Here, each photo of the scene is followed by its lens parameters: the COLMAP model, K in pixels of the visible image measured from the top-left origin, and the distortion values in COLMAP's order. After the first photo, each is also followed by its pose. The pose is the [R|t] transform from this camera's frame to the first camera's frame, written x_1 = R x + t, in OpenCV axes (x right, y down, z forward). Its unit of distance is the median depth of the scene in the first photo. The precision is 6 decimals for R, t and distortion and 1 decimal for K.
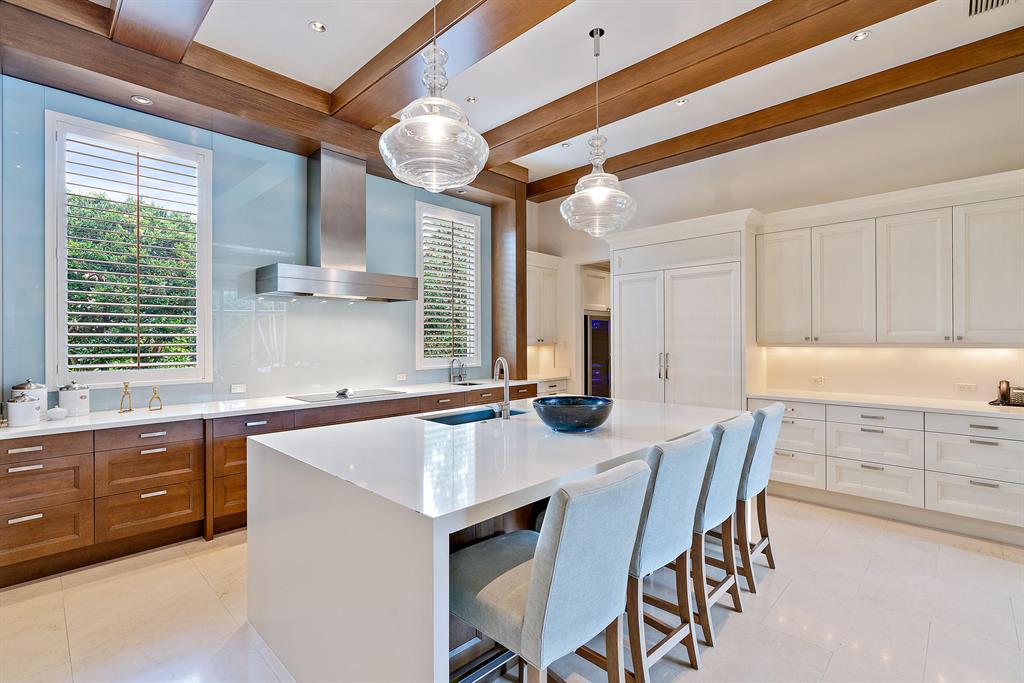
lens RADIAL K [[469.5, 0, 508.1], [0, 469.5, 339.2], [0, 0, 1]] dist [-0.002277, 0.000679]
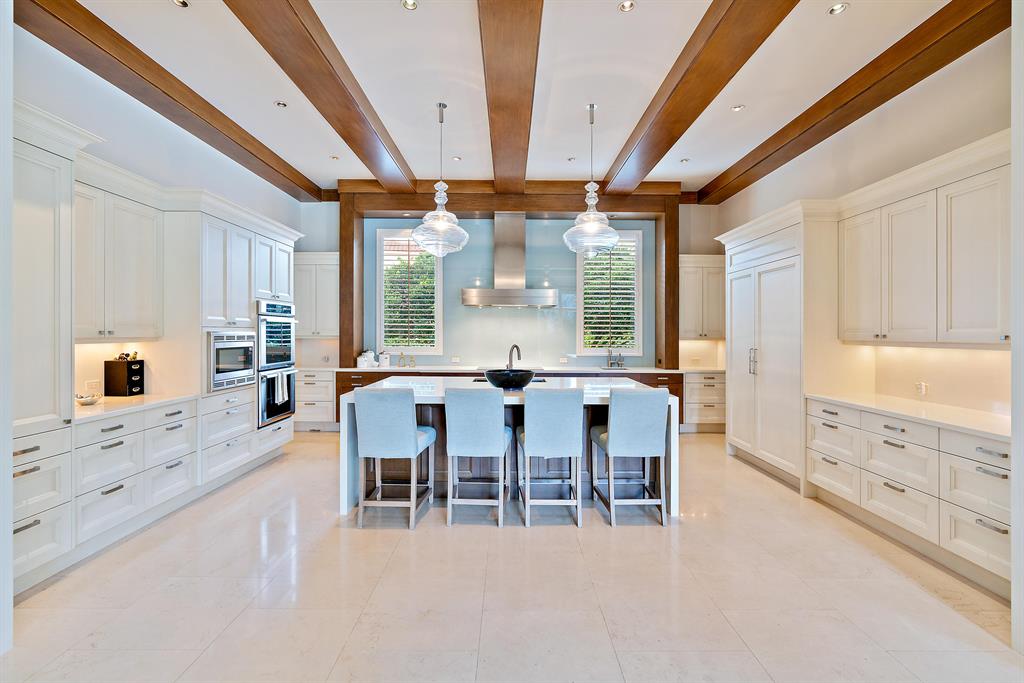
lens RADIAL K [[450.1, 0, 515.5], [0, 450.1, 335.6], [0, 0, 1]] dist [-0.000472, 0.000174]
pose [[0.717023, 0.013171, -0.696925, 0.805724], [-0.007877, 0.999911, 0.010793, -0.006700], [0.697005, -0.002249, 0.717063, -0.068597]]
